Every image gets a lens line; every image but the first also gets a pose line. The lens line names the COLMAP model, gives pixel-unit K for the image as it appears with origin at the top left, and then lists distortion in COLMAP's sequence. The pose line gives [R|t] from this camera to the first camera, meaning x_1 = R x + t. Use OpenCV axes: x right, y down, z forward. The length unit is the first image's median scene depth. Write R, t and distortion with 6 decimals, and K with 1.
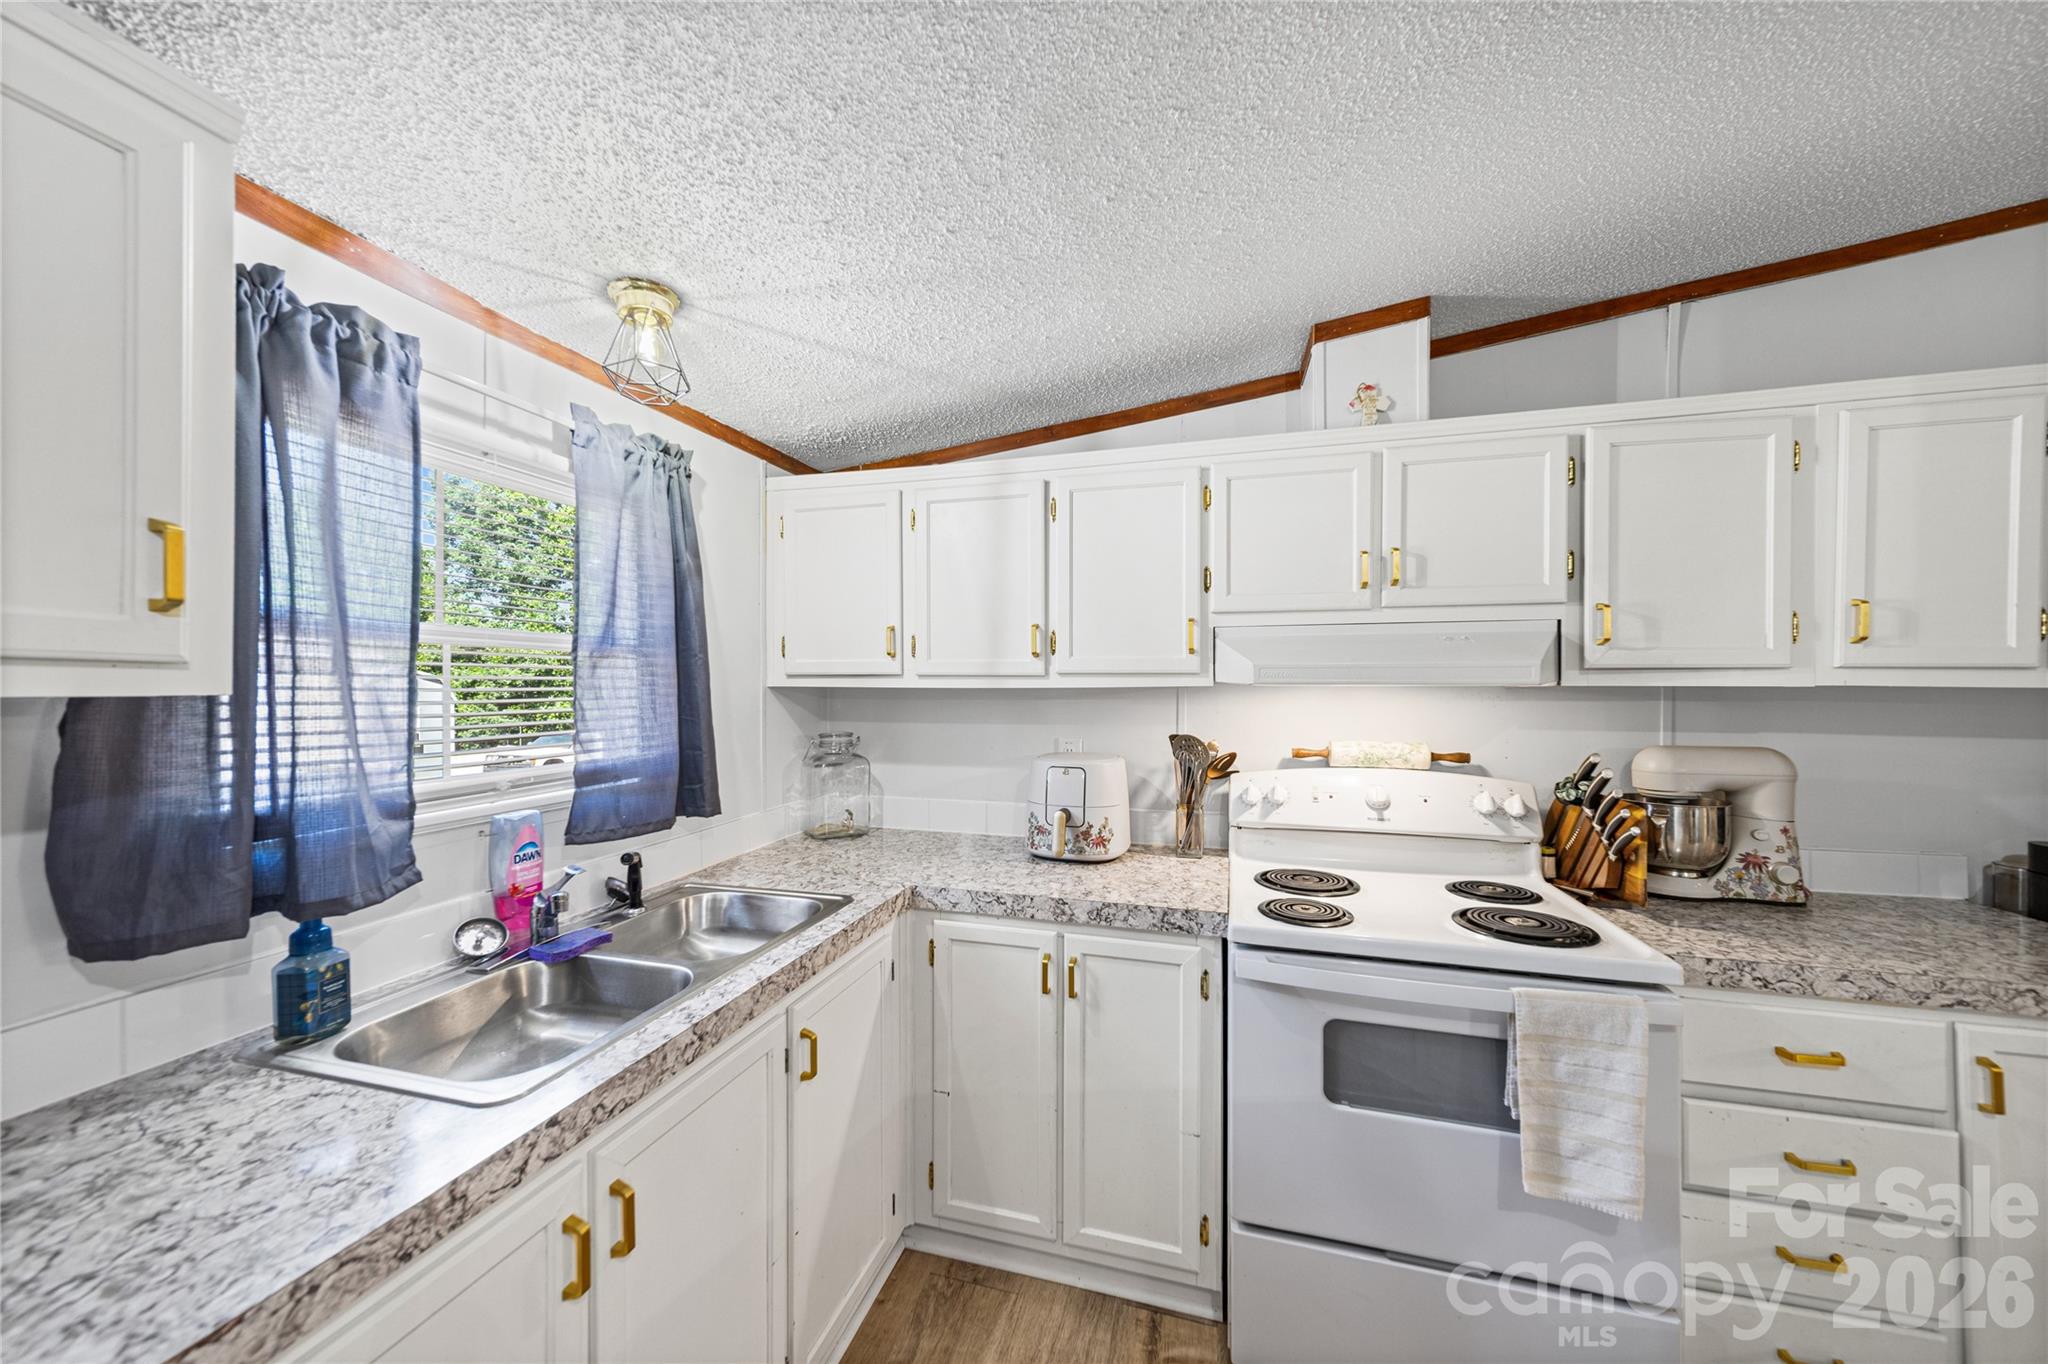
lens RADIAL K [[705.8, 0, 1028.3], [0, 705.8, 691.2], [0, 0, 1]] dist [0.006147, -0.000153]
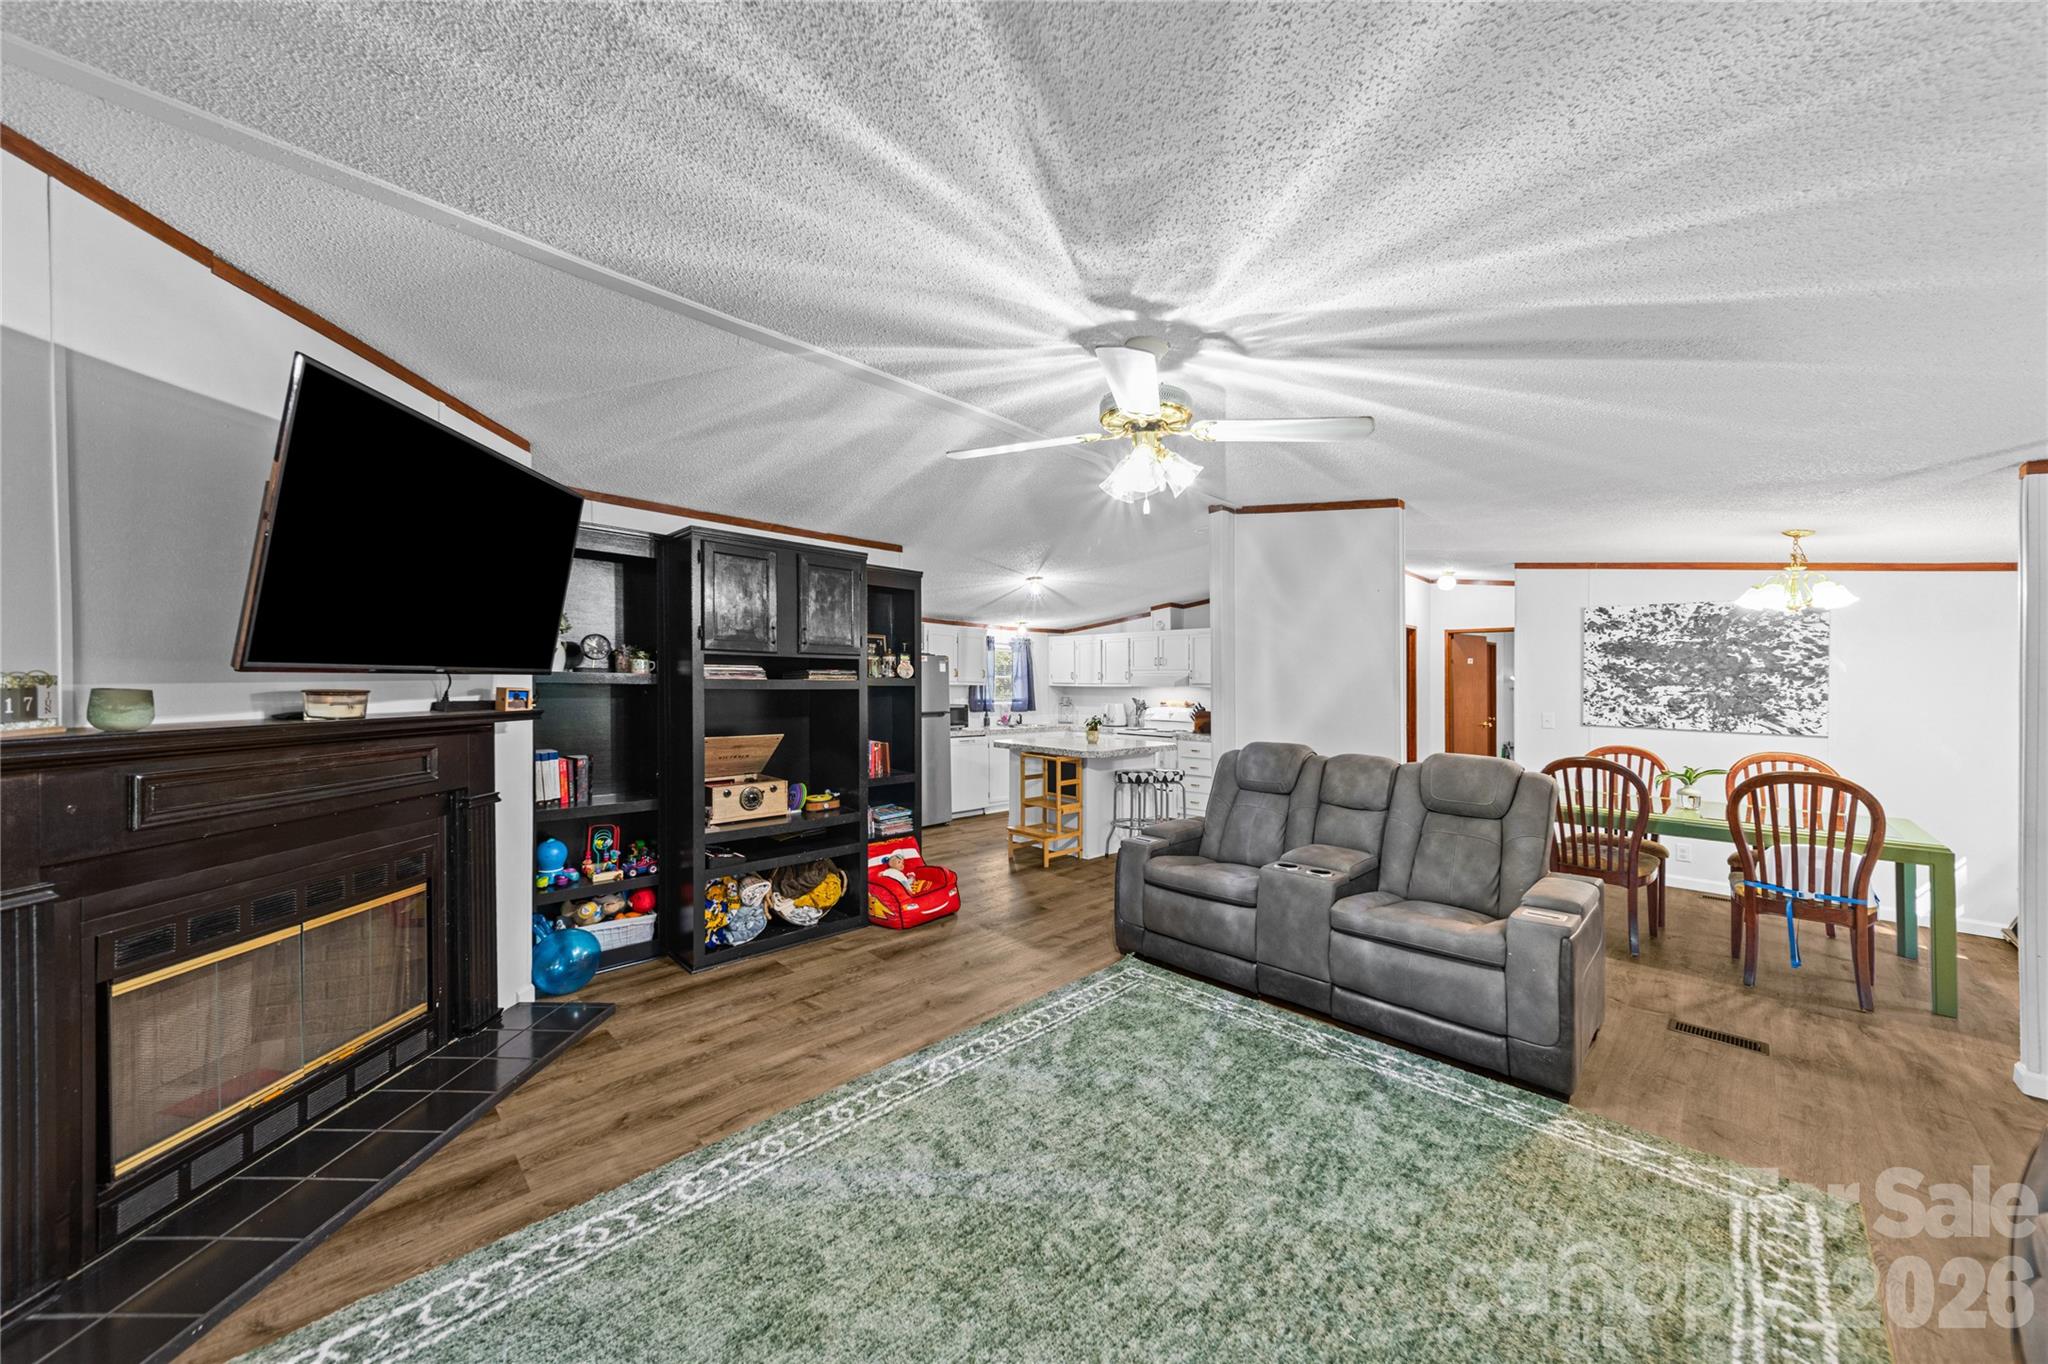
lens RADIAL K [[705.8, 0, 1000.9], [0, 705.8, 676.0], [0, 0, 1]] dist [0.006147, -0.000153]
pose [[0.851647, 0.004750, -0.524095, 2.166454], [-0.018719, 0.999597, -0.021358, 0.043026], [0.523782, 0.028000, 0.851392, -3.726045]]
